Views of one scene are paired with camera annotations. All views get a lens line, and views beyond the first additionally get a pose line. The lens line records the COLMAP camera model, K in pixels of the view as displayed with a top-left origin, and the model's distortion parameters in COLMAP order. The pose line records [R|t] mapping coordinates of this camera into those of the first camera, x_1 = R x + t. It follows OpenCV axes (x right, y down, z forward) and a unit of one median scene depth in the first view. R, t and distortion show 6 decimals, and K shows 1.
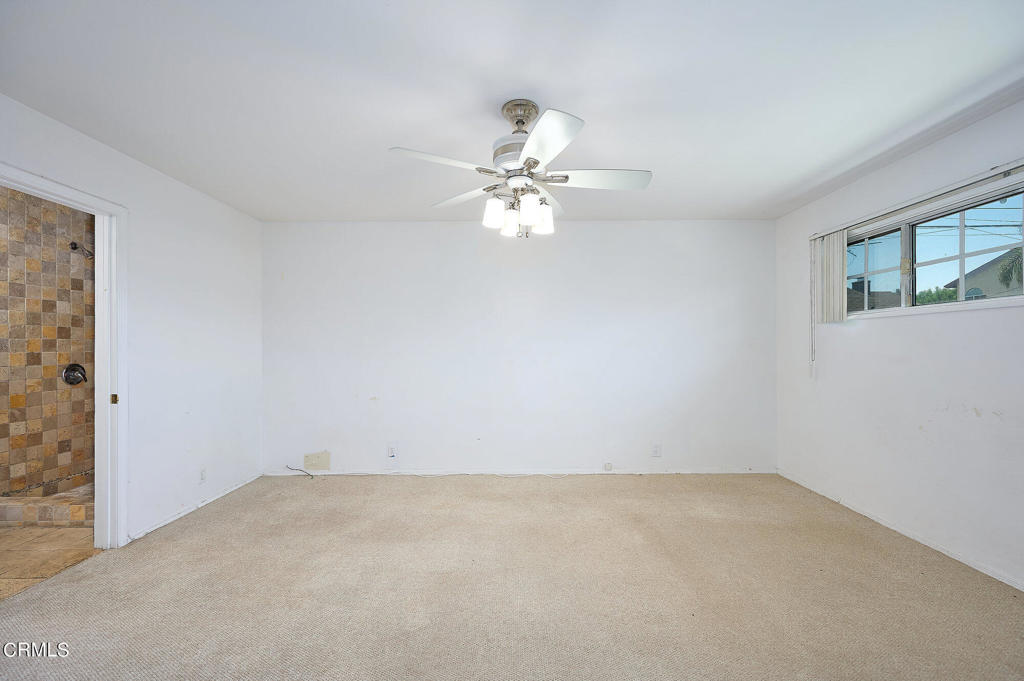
lens RADIAL K [[409.2, 0, 512.0], [0, 409.2, 340.5], [0, 0, 1]] dist [0.001581, -0.000017]
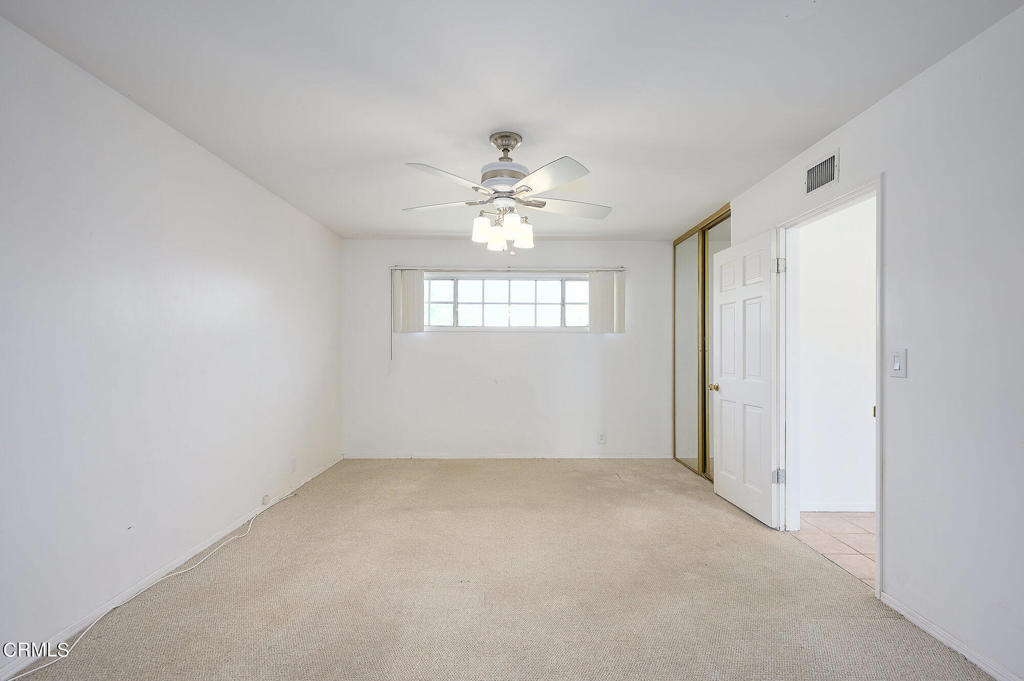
lens RADIAL K [[465.4, 0, 512.0], [0, 465.4, 340.5], [0, 0, 1]] dist [-0.000570, -0.000078]
pose [[0.000933, 0.020983, 0.999779, -1.006404], [-0.009027, 0.999739, -0.020974, 0.019187], [-0.999959, -0.009006, 0.001122, 0.784735]]
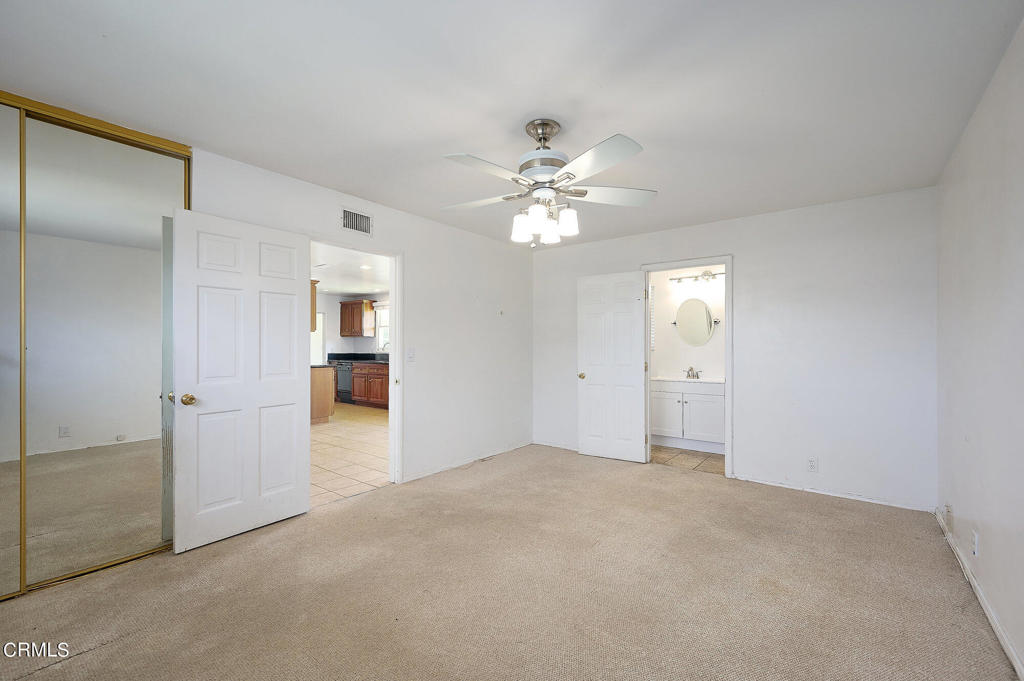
lens RADIAL K [[434.3, 0, 519.7], [0, 434.3, 353.5], [0, 0, 1]] dist [-0.000510, 0.000044]
pose [[-0.606332, 0.009520, -0.795155, 0.748866], [0.007902, 0.999951, 0.005947, 0.027252], [0.795172, -0.002677, -0.606378, 1.301838]]
